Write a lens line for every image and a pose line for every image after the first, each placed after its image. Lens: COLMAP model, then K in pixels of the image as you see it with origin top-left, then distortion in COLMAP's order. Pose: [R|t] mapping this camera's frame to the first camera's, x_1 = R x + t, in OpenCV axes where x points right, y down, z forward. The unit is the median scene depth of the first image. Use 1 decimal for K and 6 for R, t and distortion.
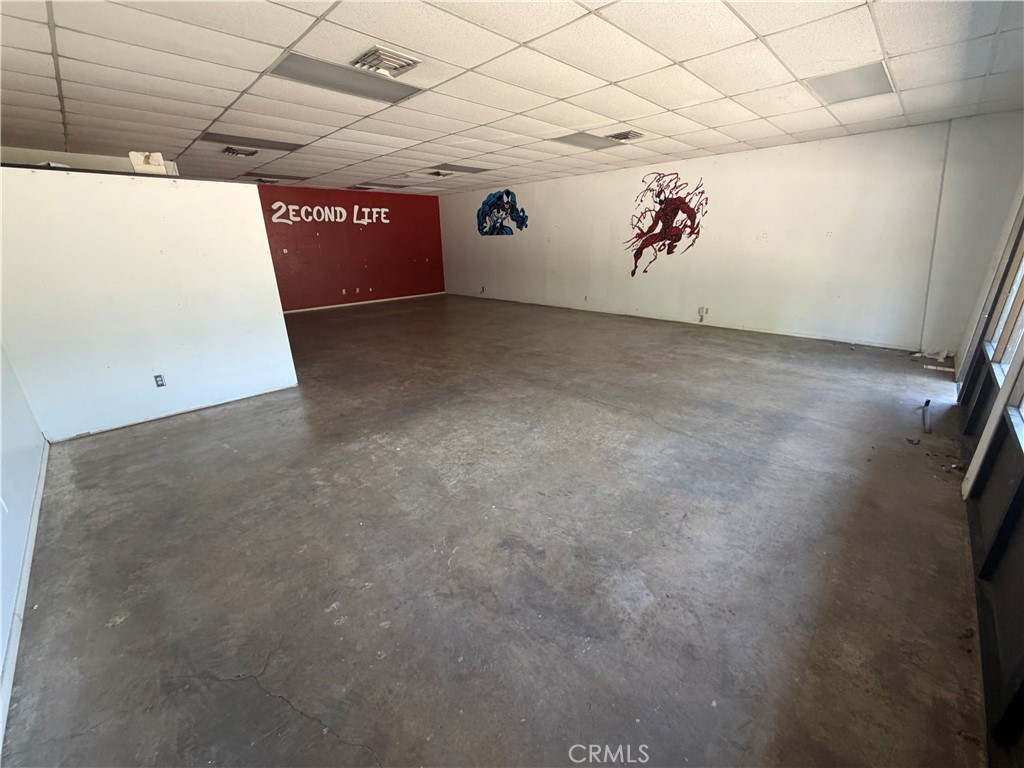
lens RADIAL K [[412.6, 0, 512.5], [0, 412.6, 368.5], [0, 0, 1]] dist [-0.001270, -0.000198]
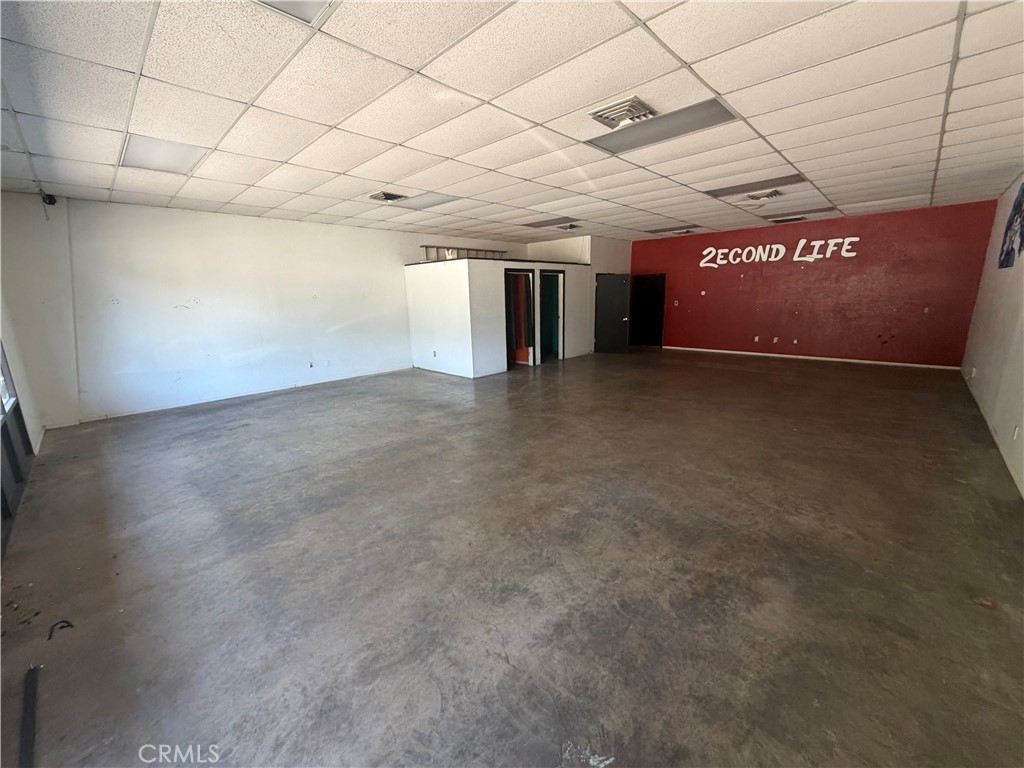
lens RADIAL K [[408.3, 0, 509.7], [0, 408.3, 385.5], [0, 0, 1]] dist [-0.000862, 0.000346]
pose [[0.011739, 0.236980, -0.971444, 1.181964], [-0.277364, 0.934160, 0.224533, -0.380745], [0.960693, 0.266807, 0.076696, 1.193945]]
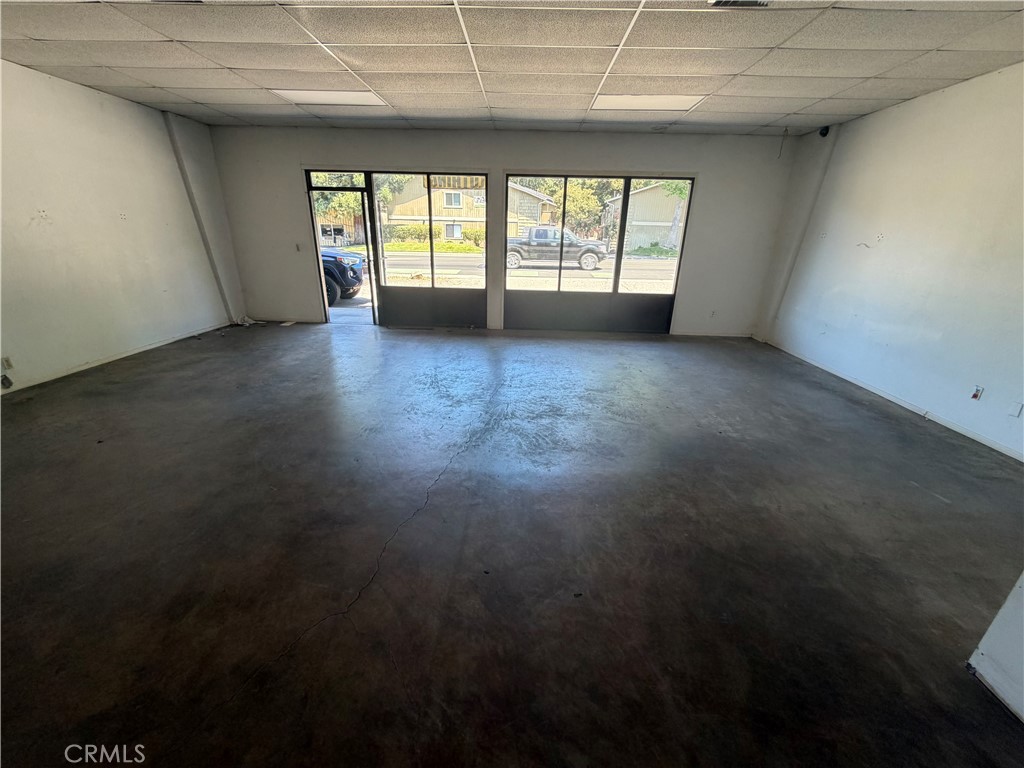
lens RADIAL K [[408.3, 0, 509.7], [0, 408.3, 385.5], [0, 0, 1]] dist [-0.000862, 0.000346]
pose [[-0.675075, -0.260486, 0.690233, -0.517829], [0.208959, 0.829768, 0.517515, -0.448613], [-0.707538, 0.493592, -0.505724, 1.533056]]
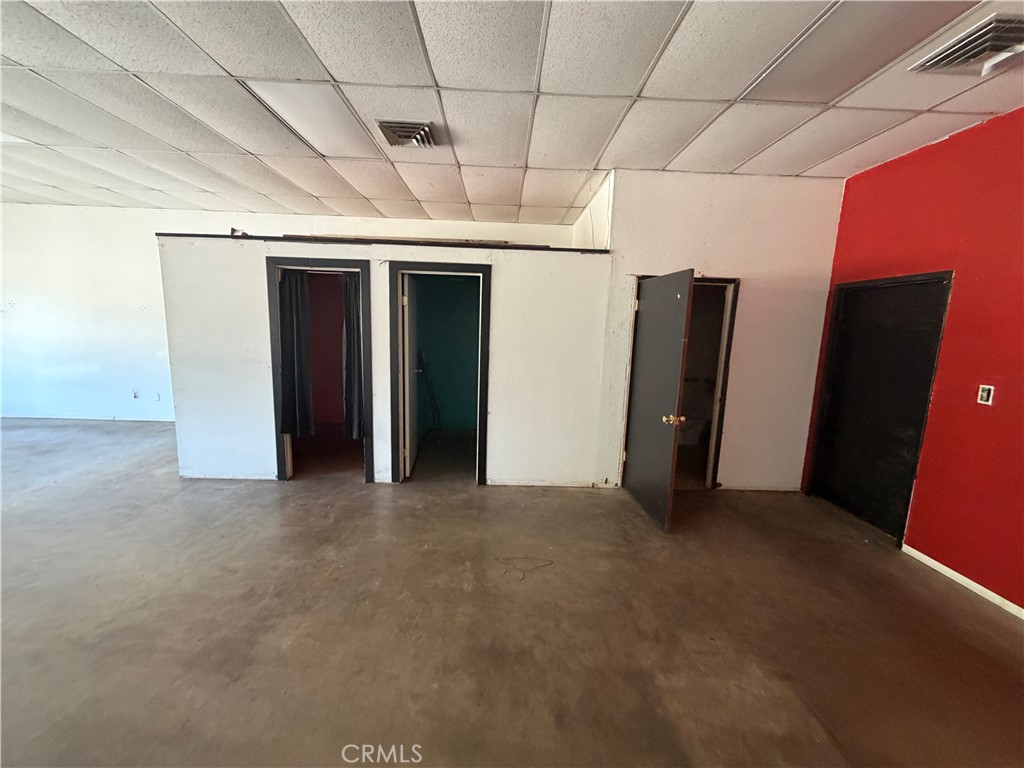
lens RADIAL K [[408.3, 0, 509.7], [0, 408.3, 385.5], [0, 0, 1]] dist [-0.000862, 0.000346]
pose [[-0.697035, 0.103057, -0.709592, -0.496538], [-0.235433, 0.901858, 0.362248, -0.640916], [0.677284, 0.419561, -0.604364, 2.132605]]
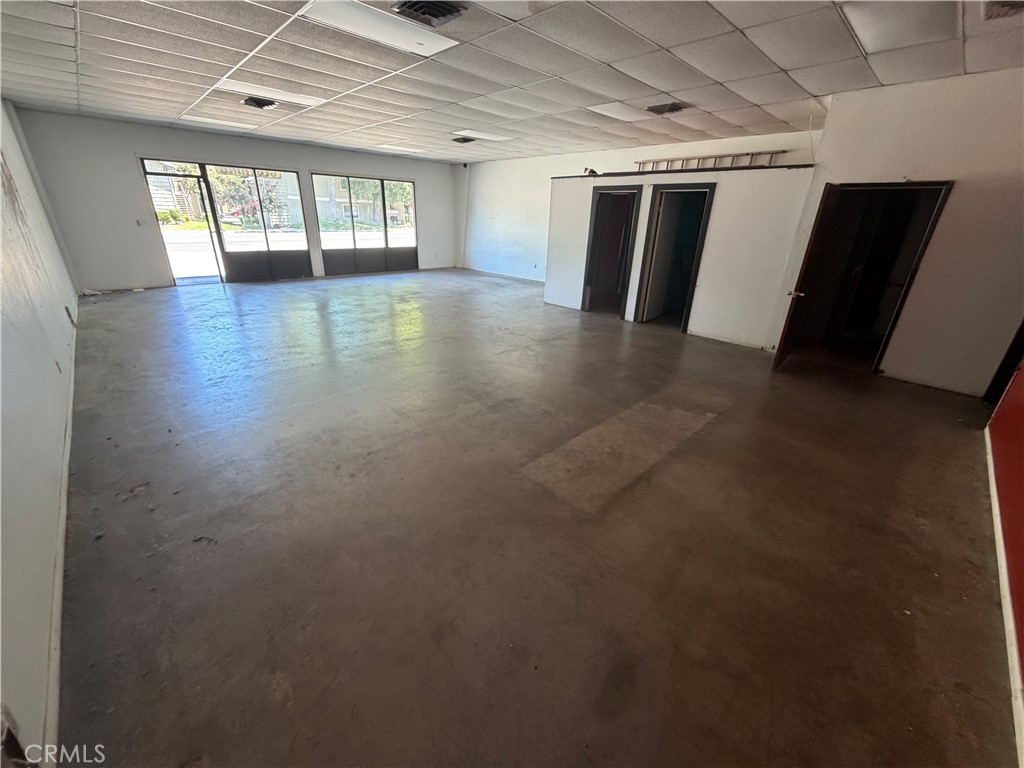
lens RADIAL K [[408.3, 0, 509.7], [0, 408.3, 385.5], [0, 0, 1]] dist [-0.000862, 0.000346]
pose [[-0.999530, -0.024040, 0.019028, -0.495143], [-0.006140, 0.765009, 0.643991, -0.883770], [-0.030038, 0.643571, -0.764797, 2.891078]]
